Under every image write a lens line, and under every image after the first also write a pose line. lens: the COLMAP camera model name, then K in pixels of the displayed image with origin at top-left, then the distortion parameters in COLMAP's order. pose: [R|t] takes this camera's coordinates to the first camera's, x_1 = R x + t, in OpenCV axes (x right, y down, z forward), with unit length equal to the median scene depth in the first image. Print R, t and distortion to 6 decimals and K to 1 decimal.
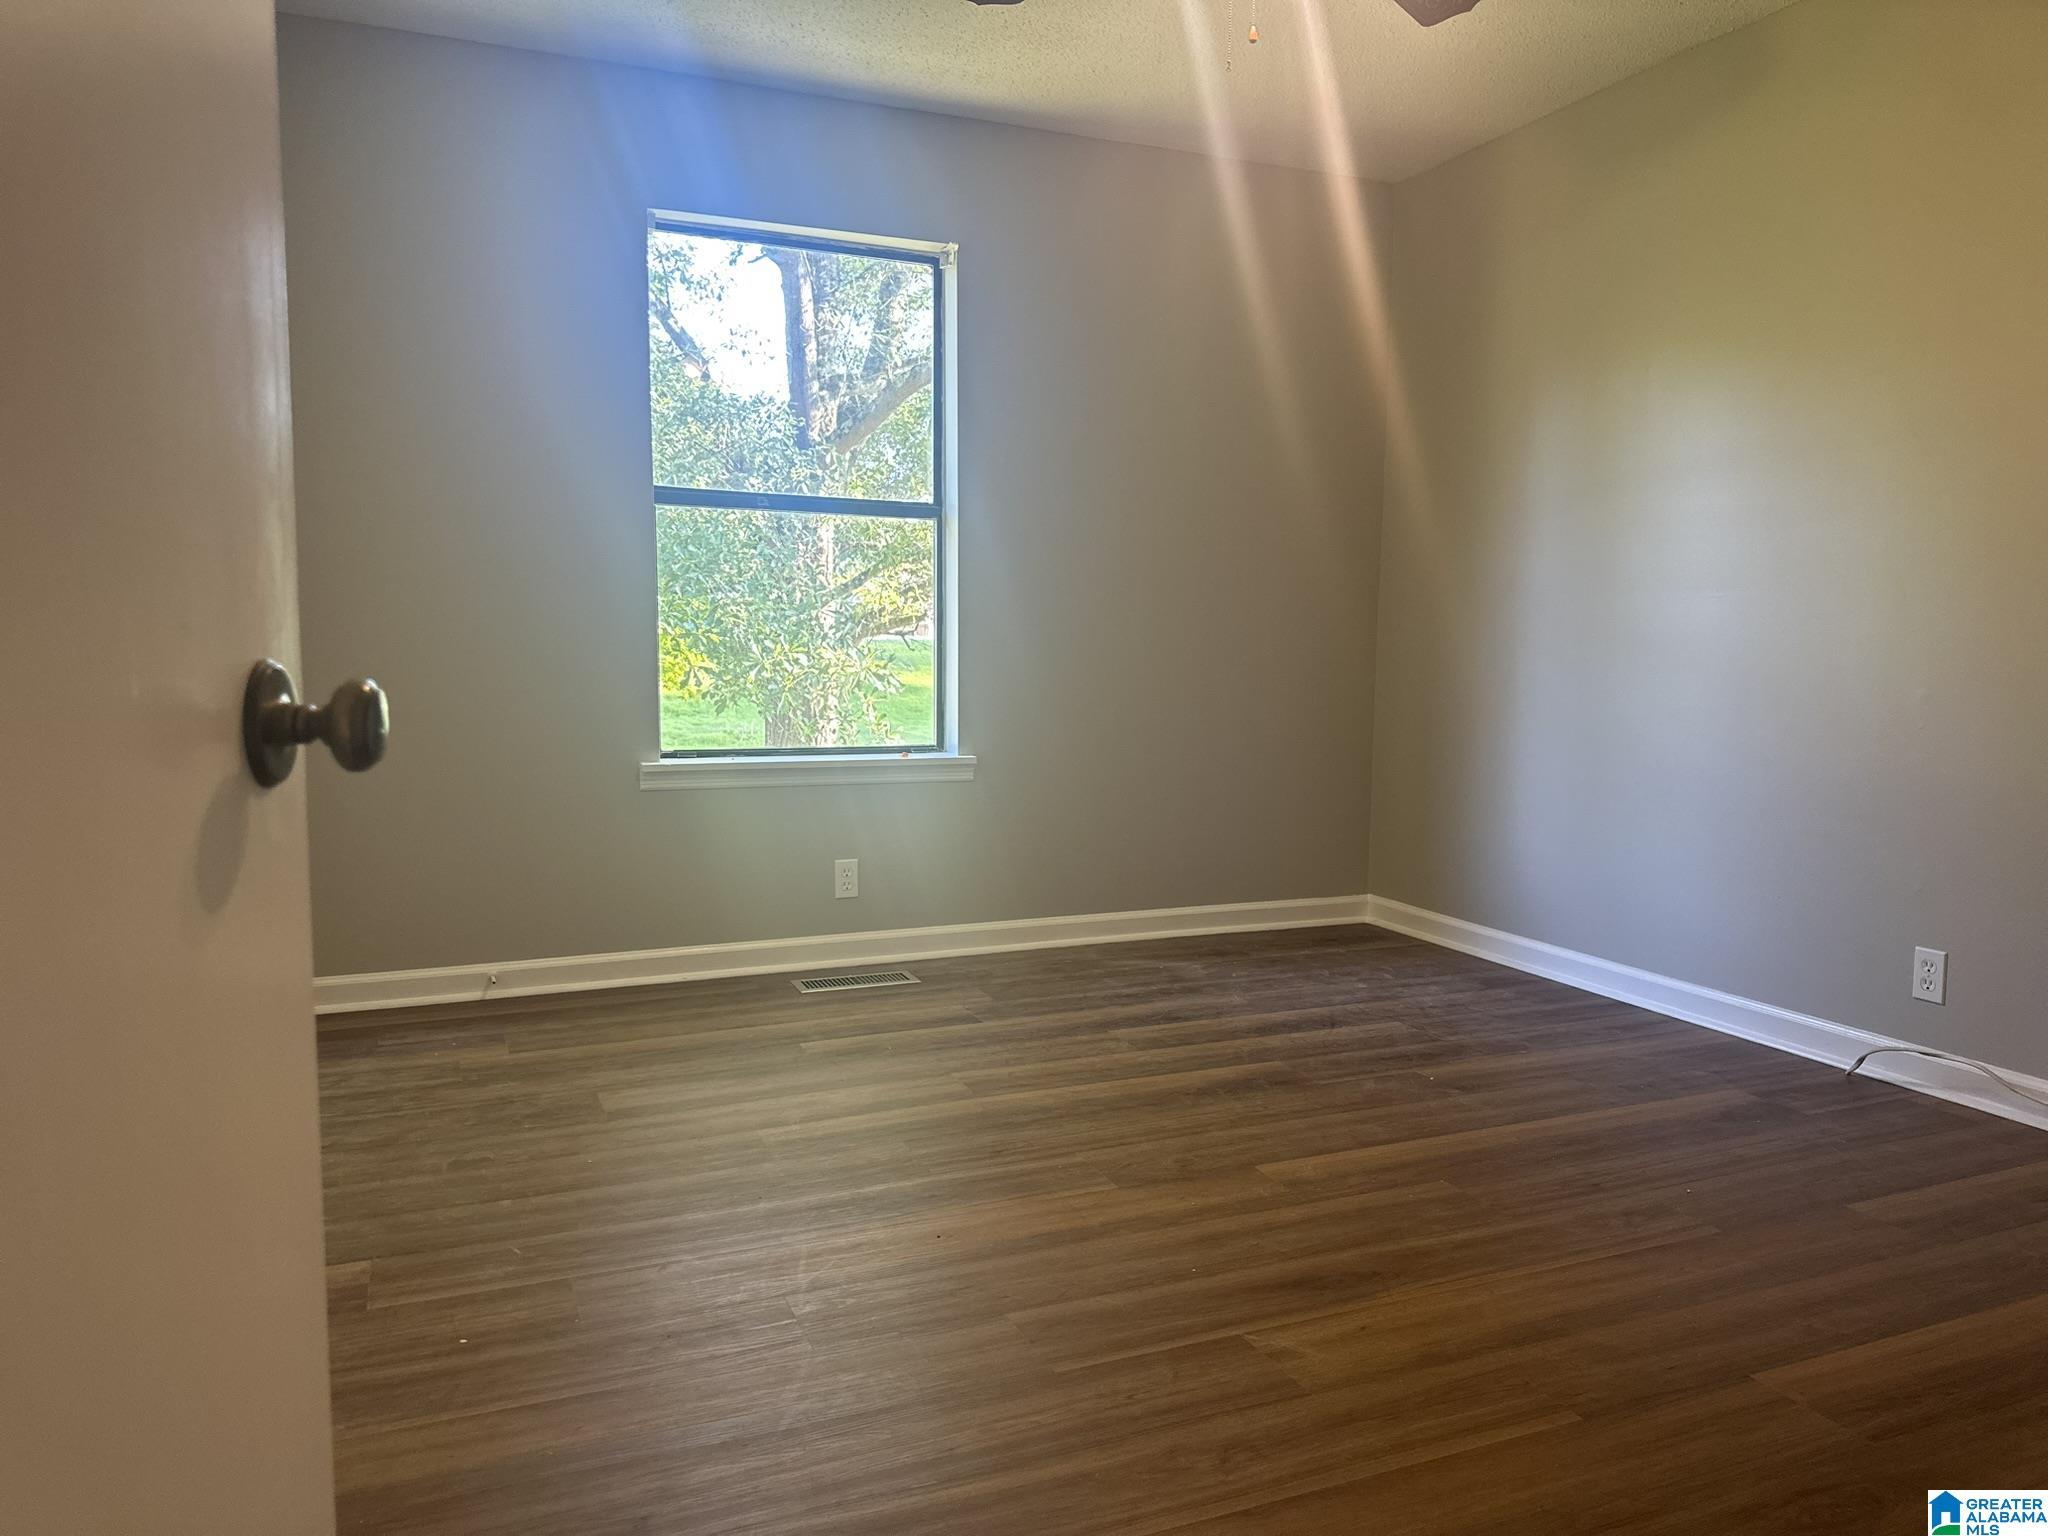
lens RADIAL K [[1475.7, 0, 1018.0], [0, 1475.7, 767.8], [0, 0, 1]] dist [0.180291, -0.269708]
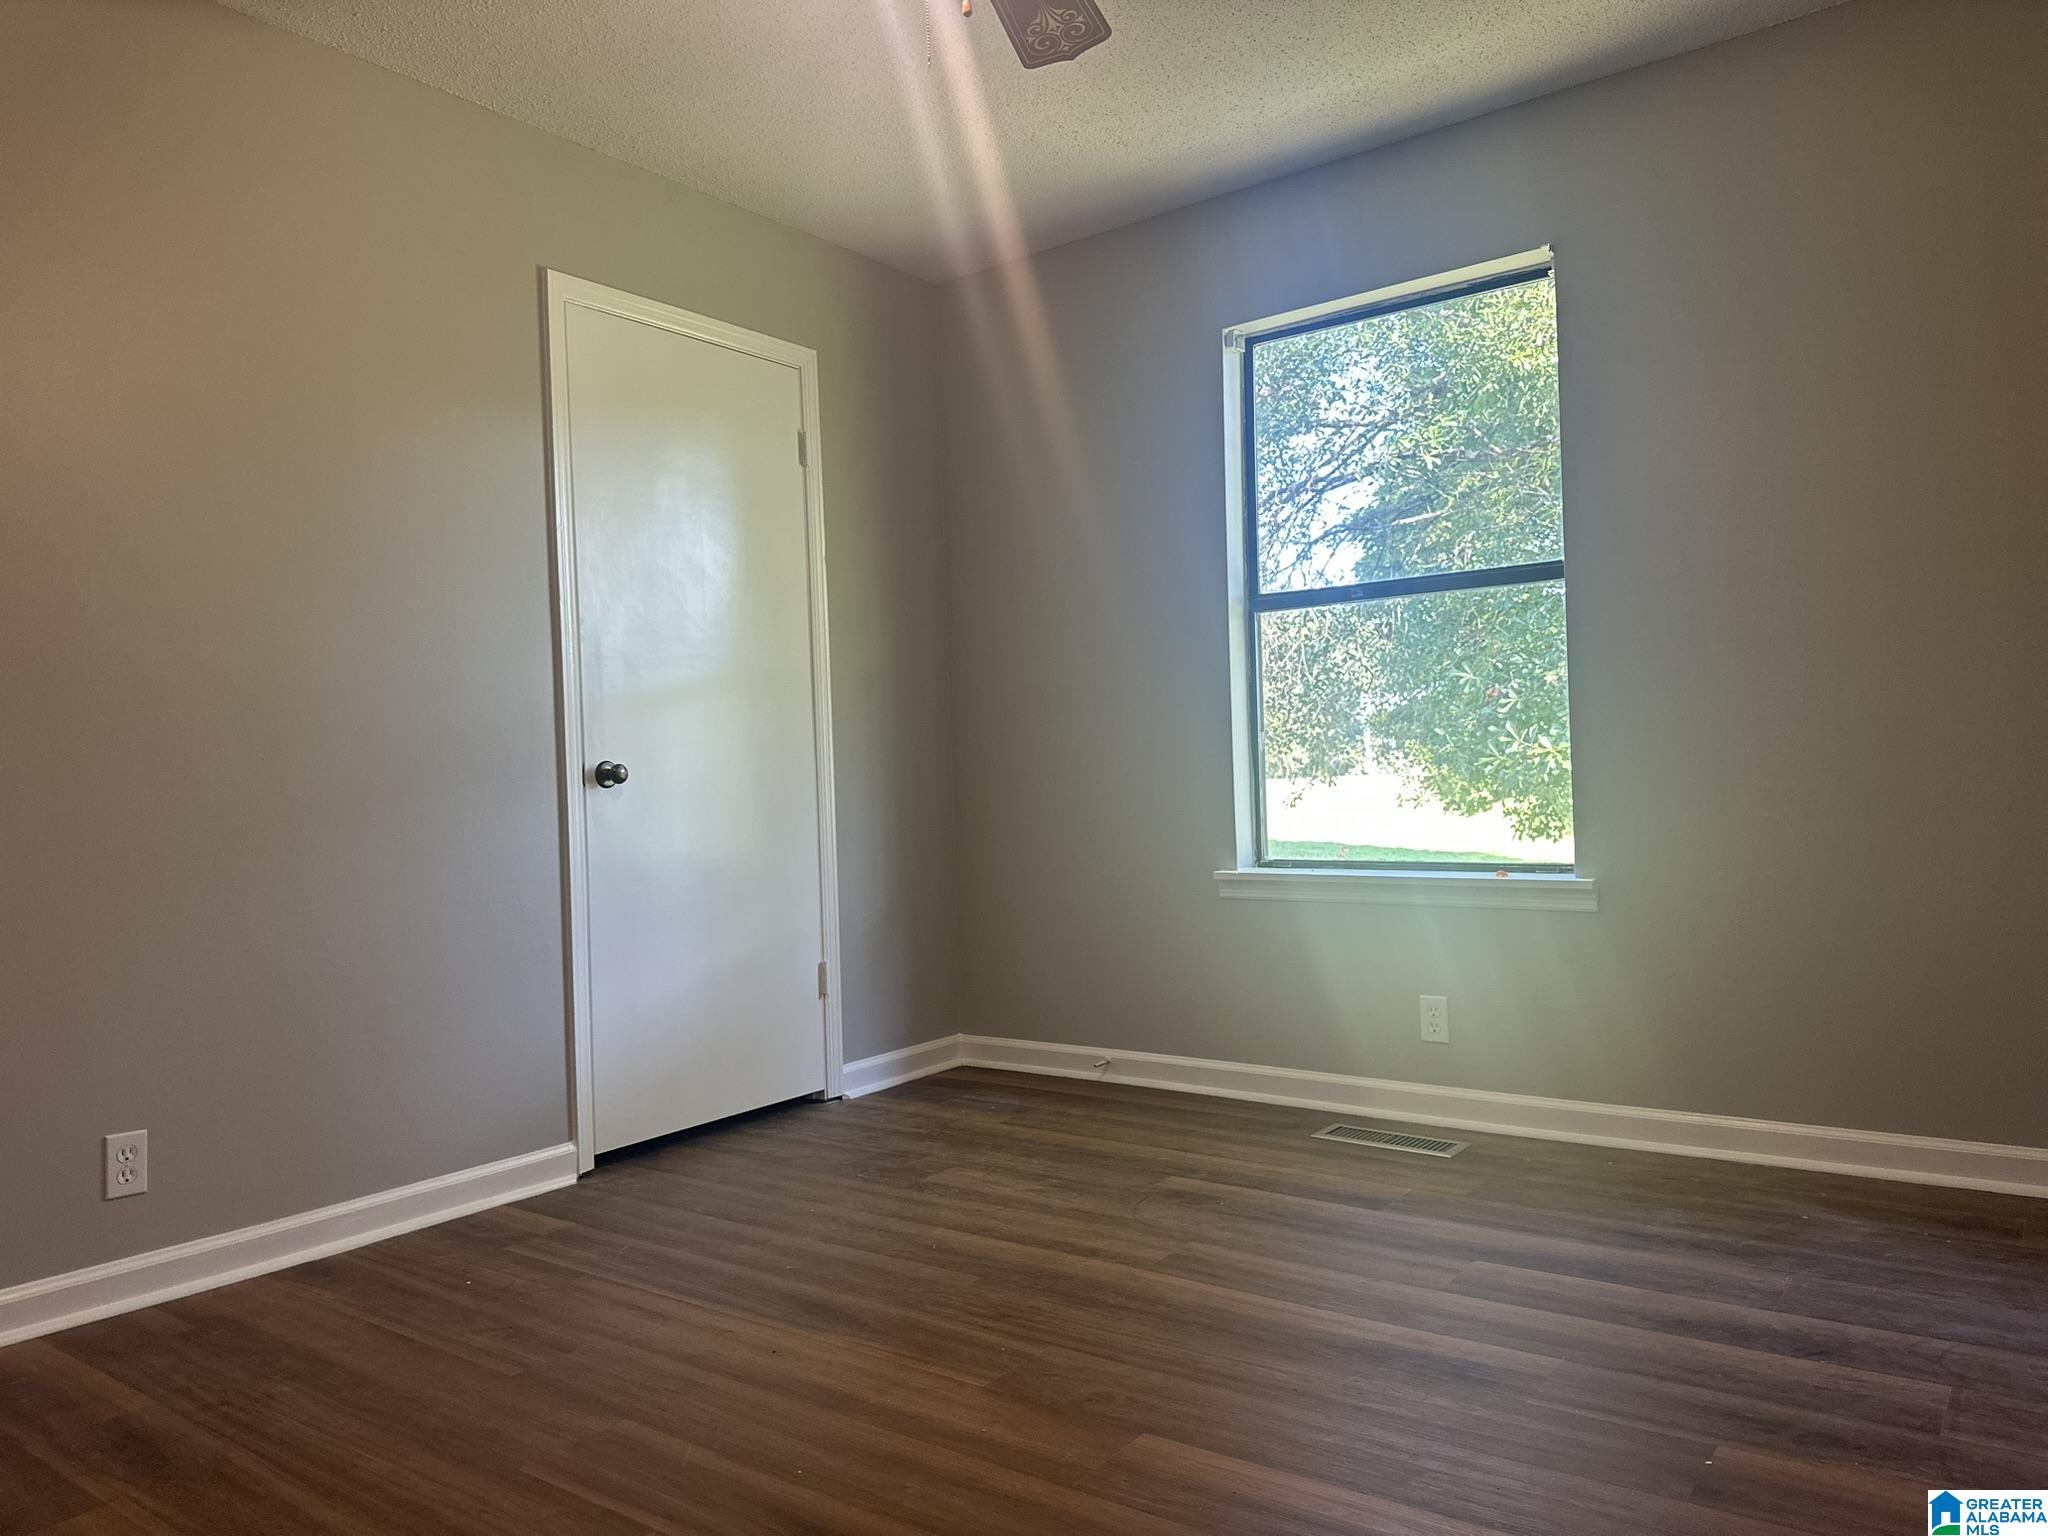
lens RADIAL K [[1475.7, 0, 1018.0], [0, 1475.7, 767.8], [0, 0, 1]] dist [0.180291, -0.269708]
pose [[0.469465, -0.030259, -0.882432, 0.689236], [-0.036356, 0.997903, -0.053560, -0.017375], [0.882202, 0.057226, 0.467381, 0.497052]]
